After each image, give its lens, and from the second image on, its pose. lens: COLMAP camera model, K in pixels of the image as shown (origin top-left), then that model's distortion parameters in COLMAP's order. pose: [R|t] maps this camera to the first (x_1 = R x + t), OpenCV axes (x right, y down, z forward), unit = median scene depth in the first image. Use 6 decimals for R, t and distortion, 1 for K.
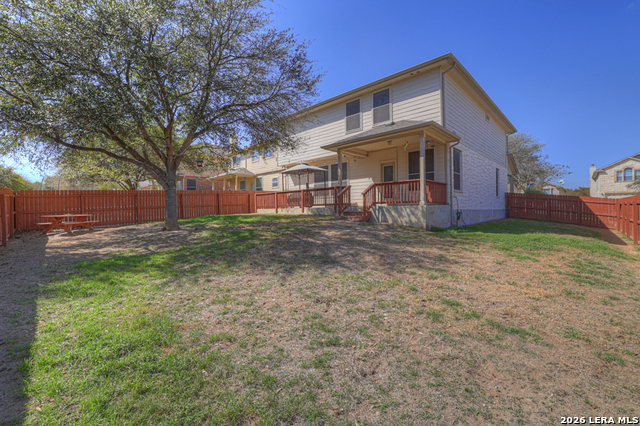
lens RADIAL K [[276.2, 0, 320.0], [0, 276.2, 213.0], [0, 0, 1]] dist [-0.000253, 0.000037]
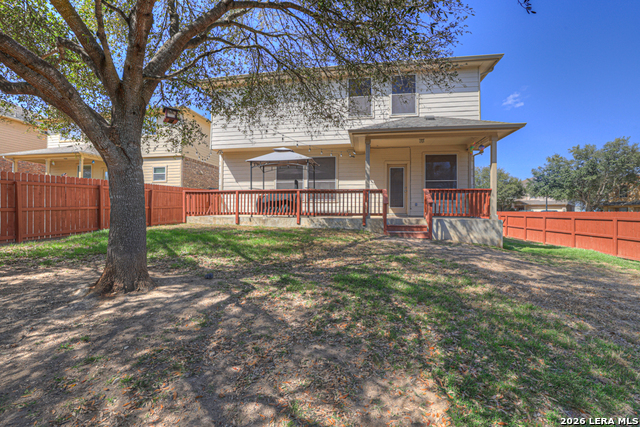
lens RADIAL K [[283.4, 0, 320.5], [0, 283.4, 206.0], [0, 0, 1]] dist [-0.001032, 0.000301]
pose [[0.837773, 0.030477, 0.545168, -0.423589], [-0.011955, 0.999226, -0.037488, -0.023853], [-0.545888, 0.024889, 0.837489, 0.435318]]
